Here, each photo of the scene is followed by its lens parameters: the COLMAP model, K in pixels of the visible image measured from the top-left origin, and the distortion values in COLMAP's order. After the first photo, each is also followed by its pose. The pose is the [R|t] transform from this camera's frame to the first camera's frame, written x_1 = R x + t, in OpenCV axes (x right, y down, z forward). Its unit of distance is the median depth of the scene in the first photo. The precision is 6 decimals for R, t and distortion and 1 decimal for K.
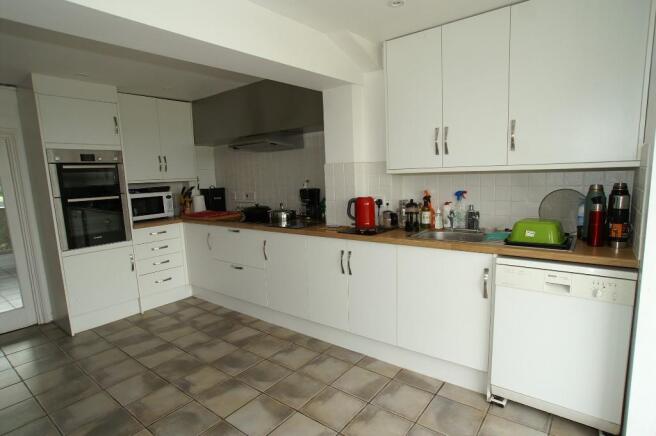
lens RADIAL K [[353.4, 0, 325.9], [0, 353.4, 221.7], [0, 0, 1]] dist [-0.034609, 0.038900]
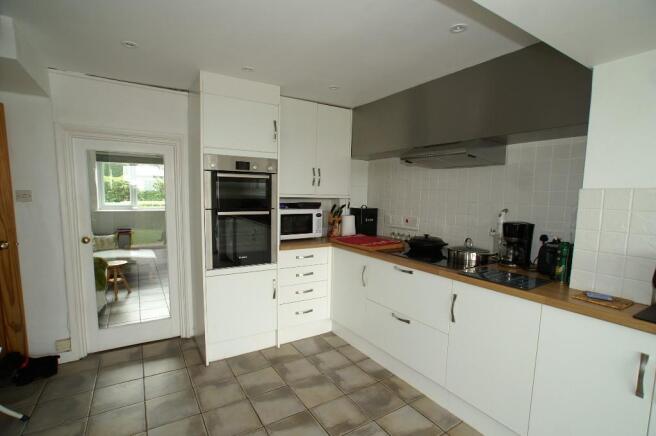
lens RADIAL K [[308.5, 0, 330.0], [0, 308.5, 222.1], [0, 0, 1]] dist [-0.001211, -0.000010]
pose [[0.948662, 0.089288, -0.303426, -0.203823], [-0.100902, 0.994635, -0.022783, -0.042178], [0.299764, 0.052230, 0.952582, 0.305571]]
